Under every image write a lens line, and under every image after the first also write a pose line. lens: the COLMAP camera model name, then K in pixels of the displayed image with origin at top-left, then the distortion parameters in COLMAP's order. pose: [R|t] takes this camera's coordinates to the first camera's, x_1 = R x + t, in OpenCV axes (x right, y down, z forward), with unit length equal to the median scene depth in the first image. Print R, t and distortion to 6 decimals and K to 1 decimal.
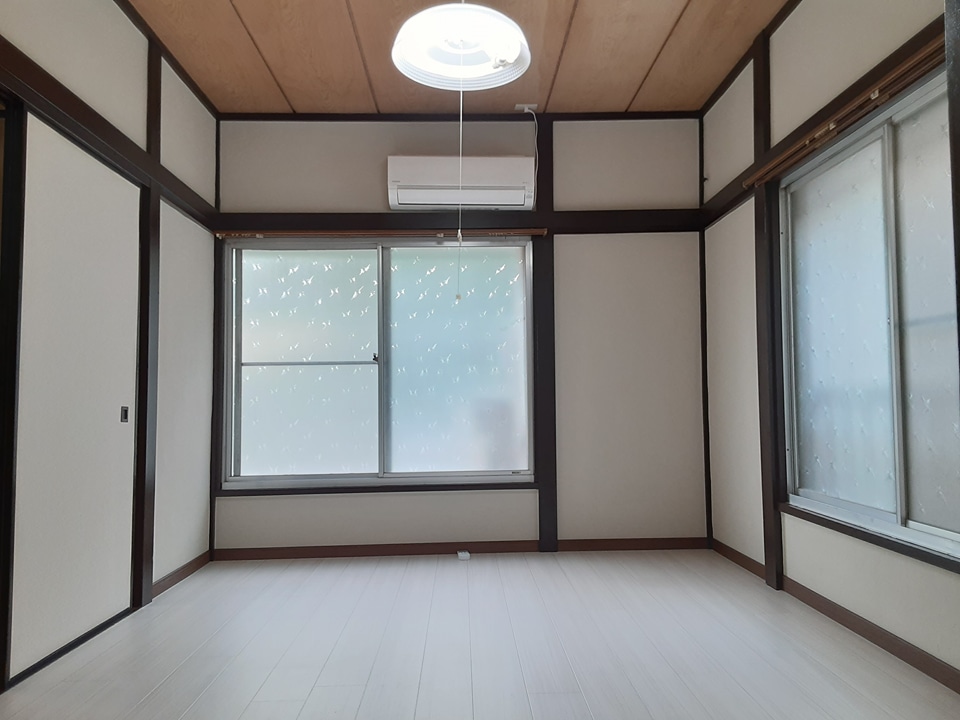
lens RADIAL K [[768.0, 0, 492.8], [0, 768.0, 360.1], [0, 0, 1]] dist [0.140401, -0.212793]
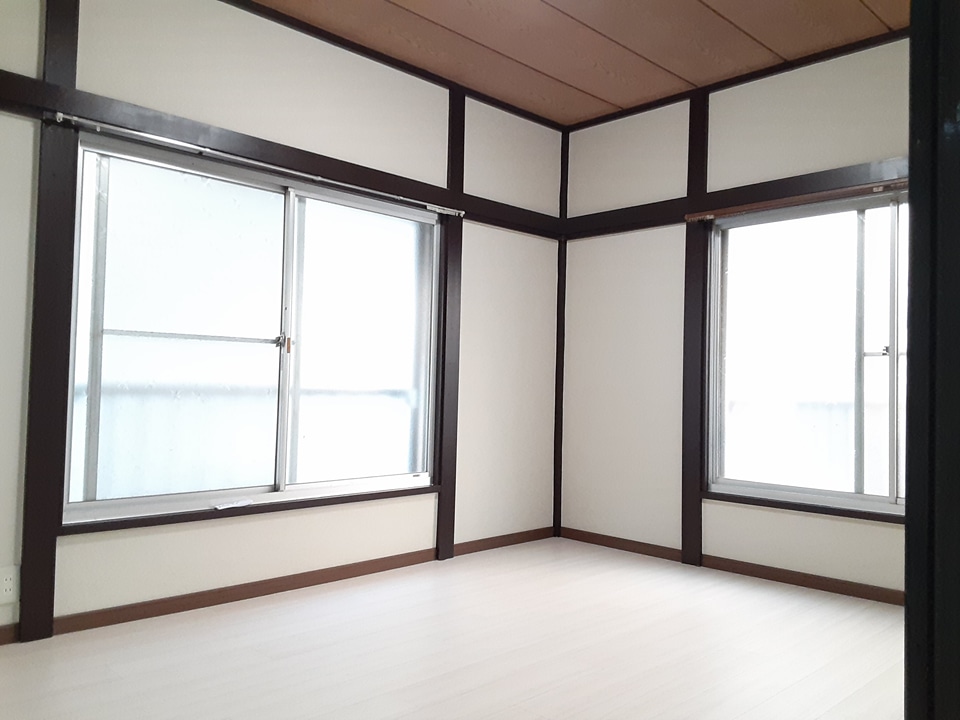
lens RADIAL K [[768.0, 0, 492.8], [0, 768.0, 360.1], [0, 0, 1]] dist [0.140401, -0.212793]
pose [[0.731586, 0.054945, 0.679532, -0.526126], [-0.070195, 0.997520, -0.005085, 0.009902], [-0.678126, -0.043980, 0.733629, 0.288129]]
